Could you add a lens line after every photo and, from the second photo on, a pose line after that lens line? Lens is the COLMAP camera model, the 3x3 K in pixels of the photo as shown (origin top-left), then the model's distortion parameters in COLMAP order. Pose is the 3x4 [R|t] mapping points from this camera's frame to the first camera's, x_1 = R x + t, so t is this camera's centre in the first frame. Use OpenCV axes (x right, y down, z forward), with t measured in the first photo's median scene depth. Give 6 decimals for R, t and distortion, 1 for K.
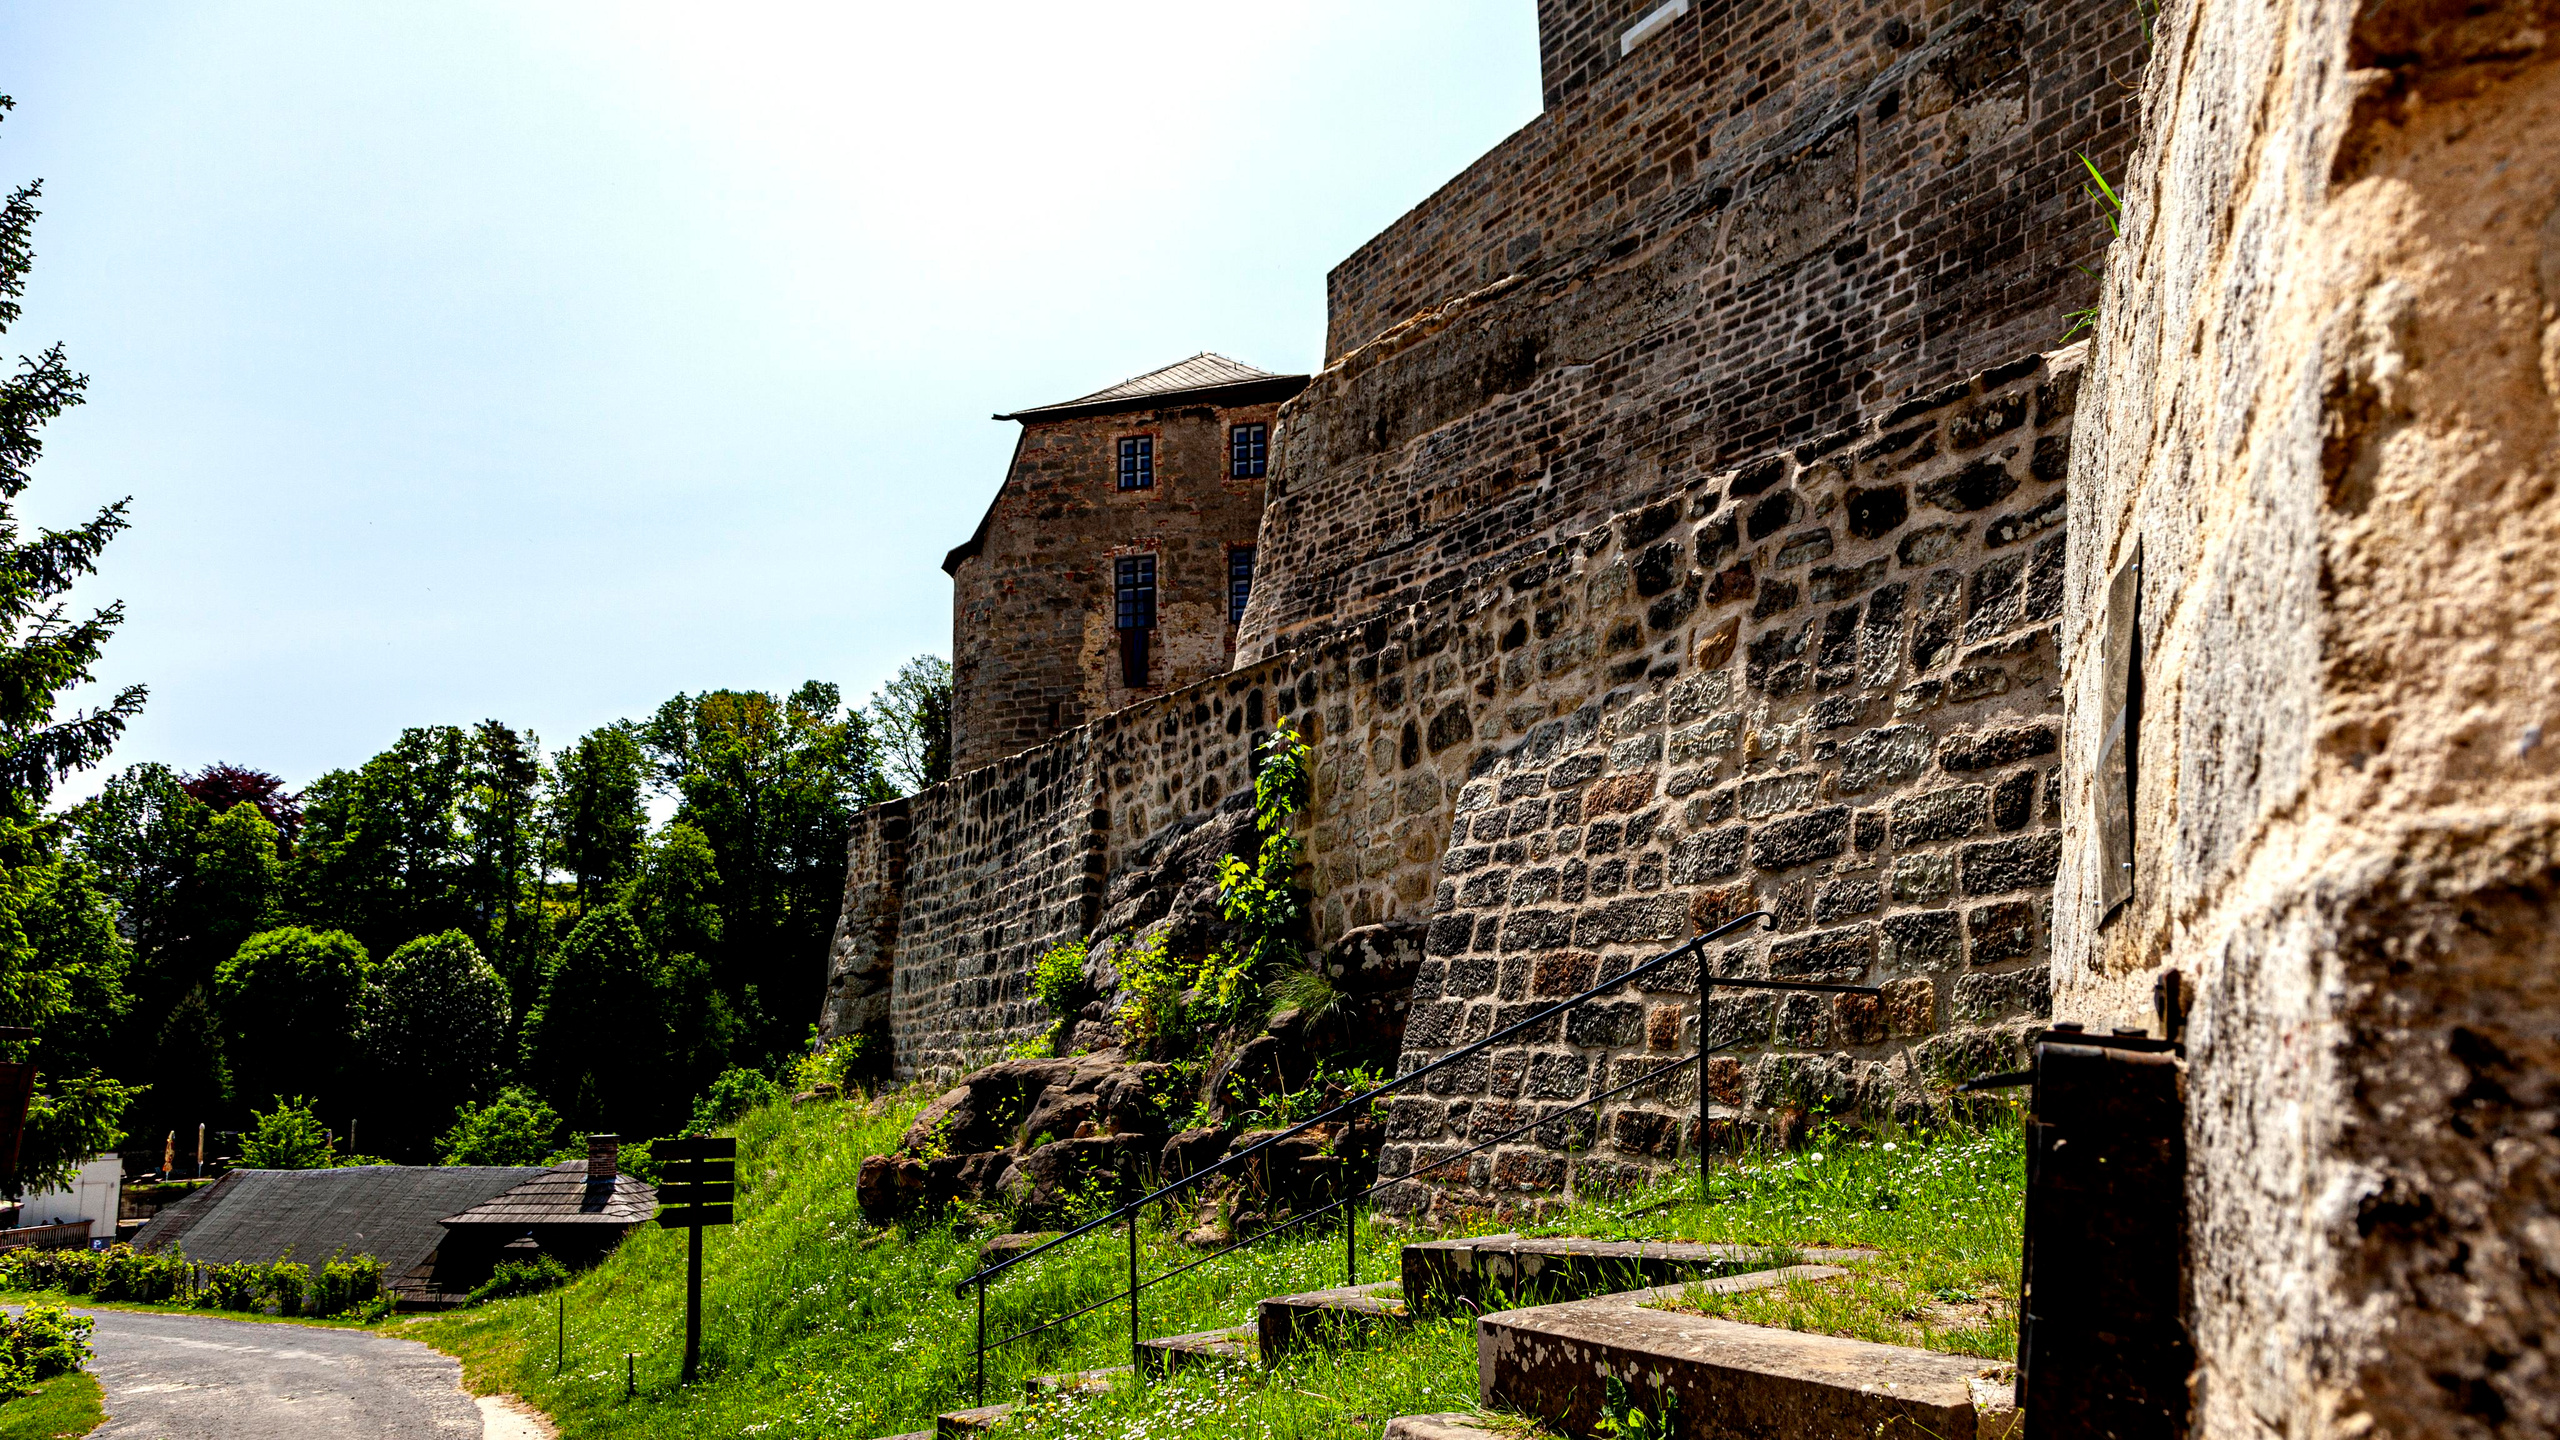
lens RADIAL K [[1695.4, 0, 1278.7], [0, 1695.4, 790.0], [0, 0, 1]] dist [0.022841, 0.000466]
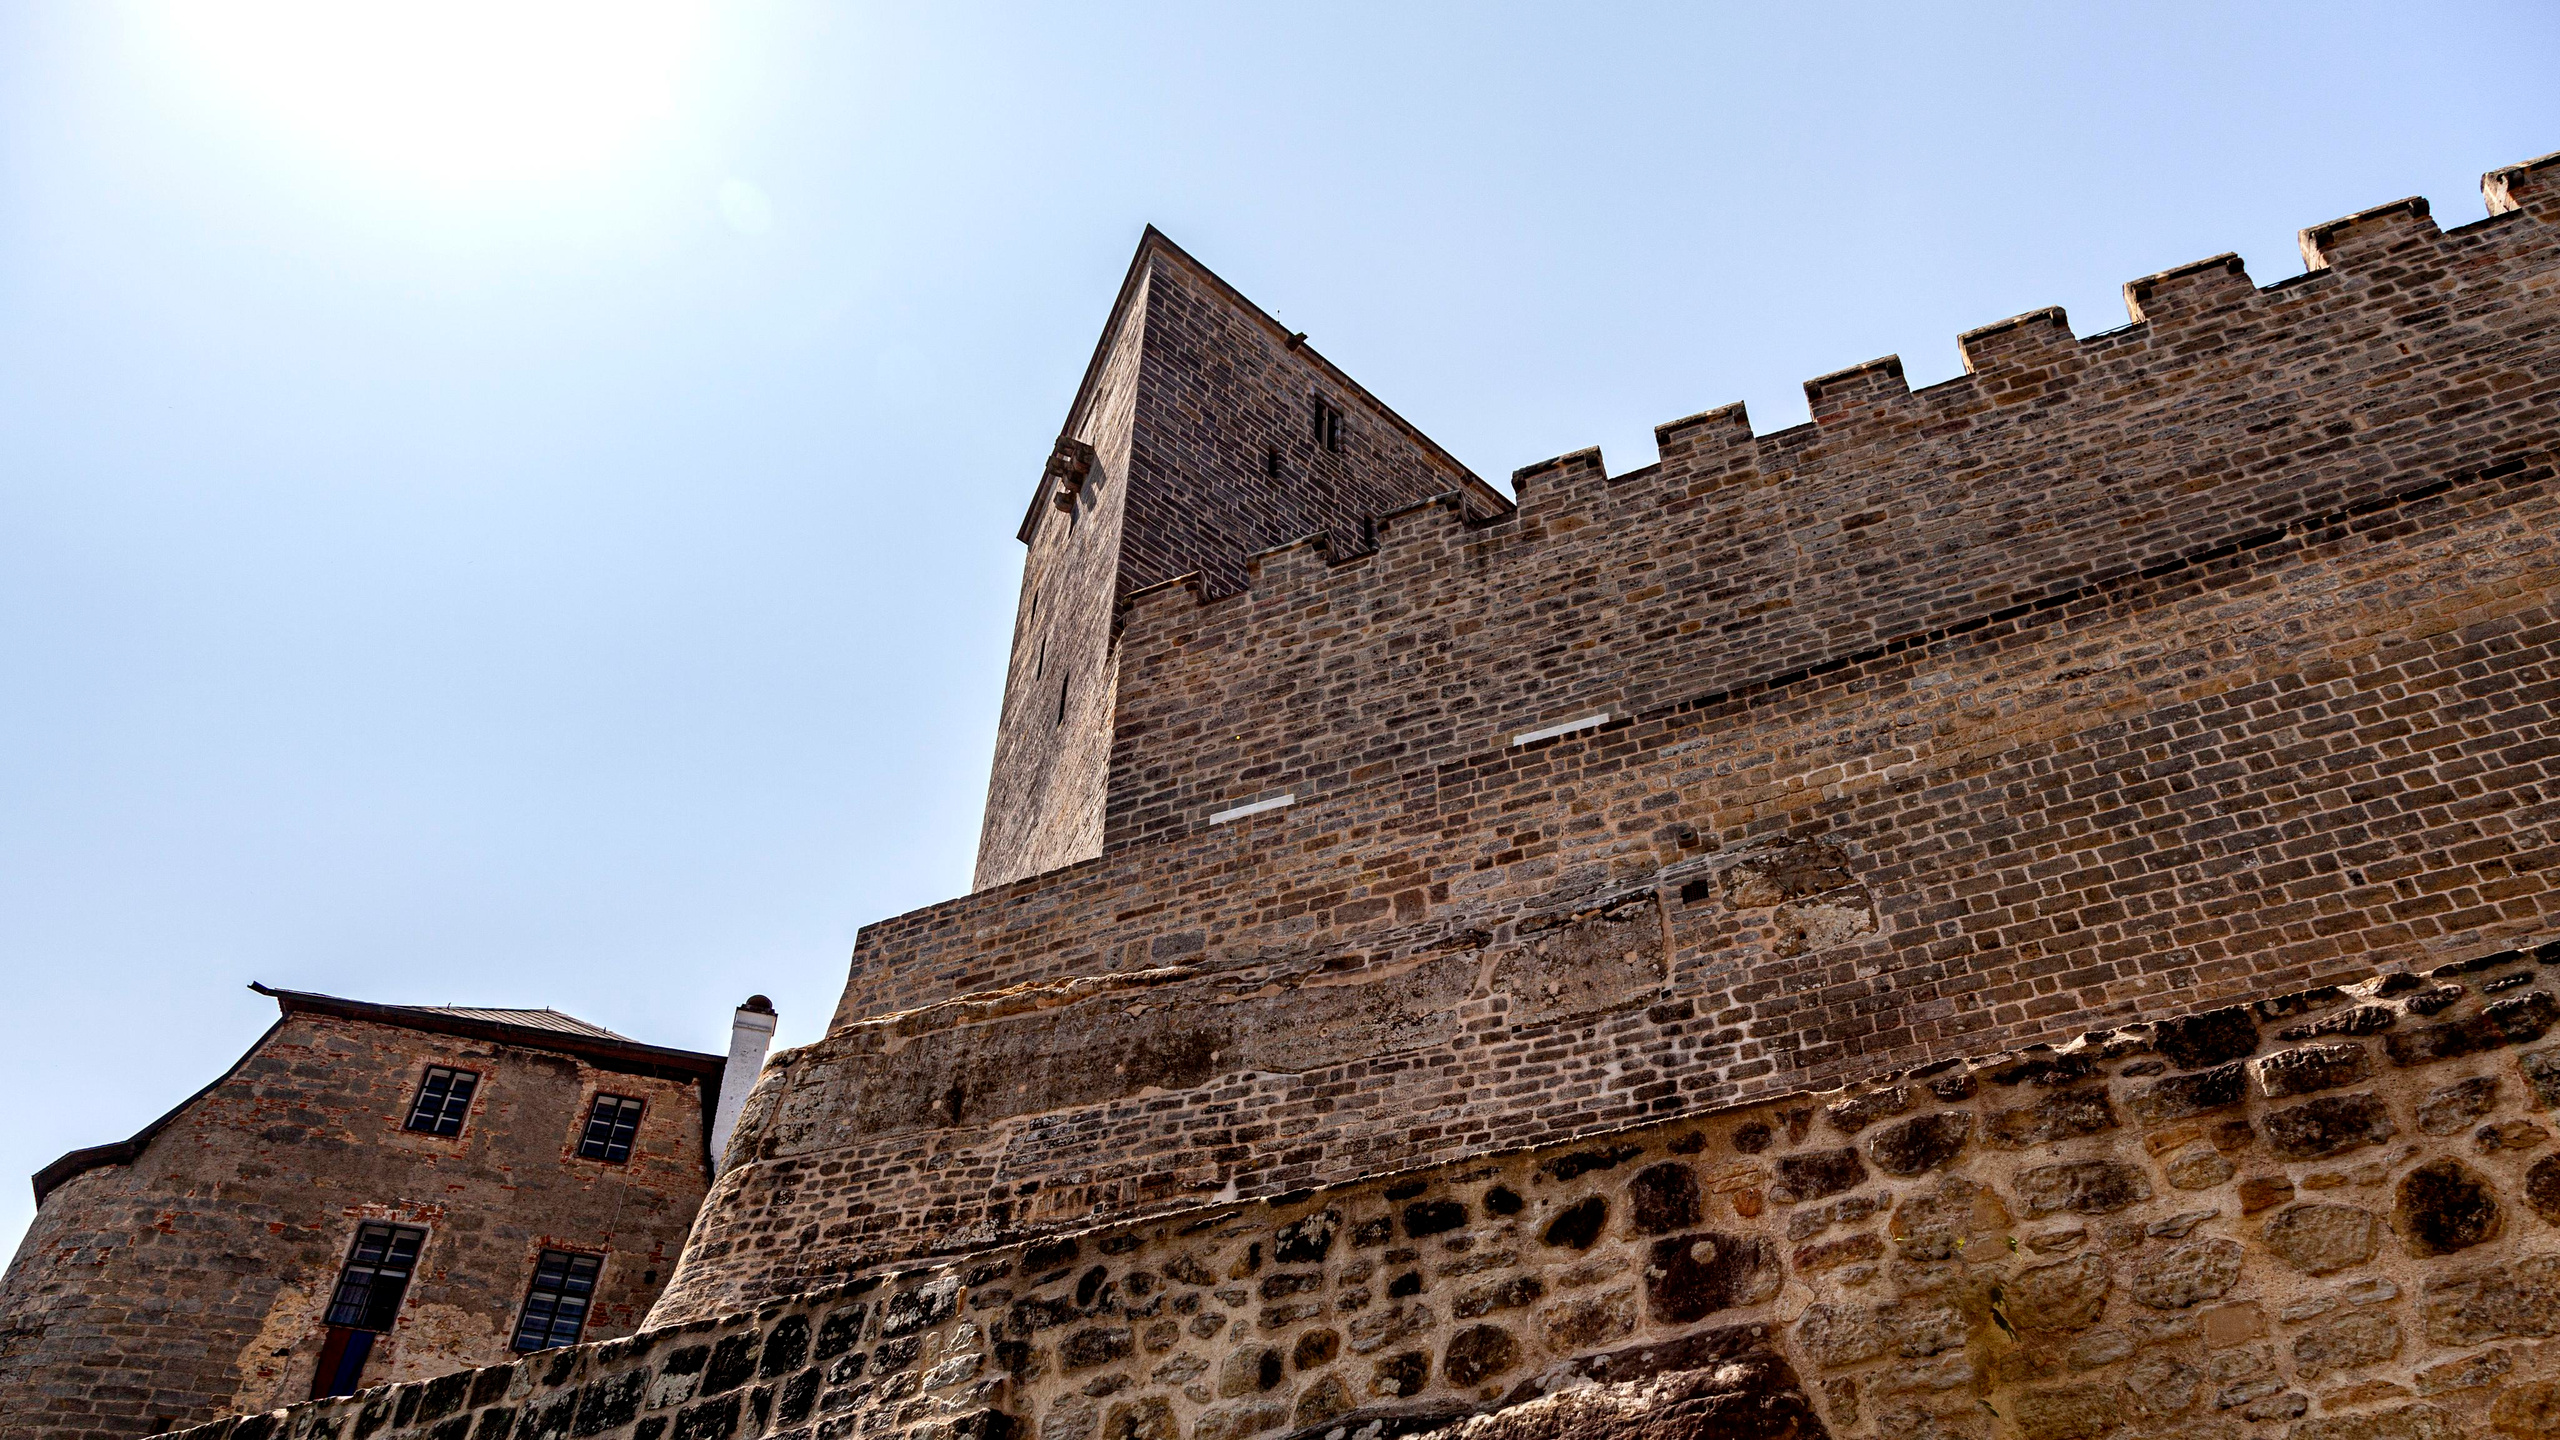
lens RADIAL K [[1695.4, 0, 1278.7], [0, 1695.4, 790.0], [0, 0, 1]] dist [0.022841, 0.000466]
pose [[0.831135, 0.376027, 0.409657, -0.231699], [-0.110664, 0.833813, -0.540841, 0.090988], [-0.544948, 0.404177, 0.734624, 0.352397]]
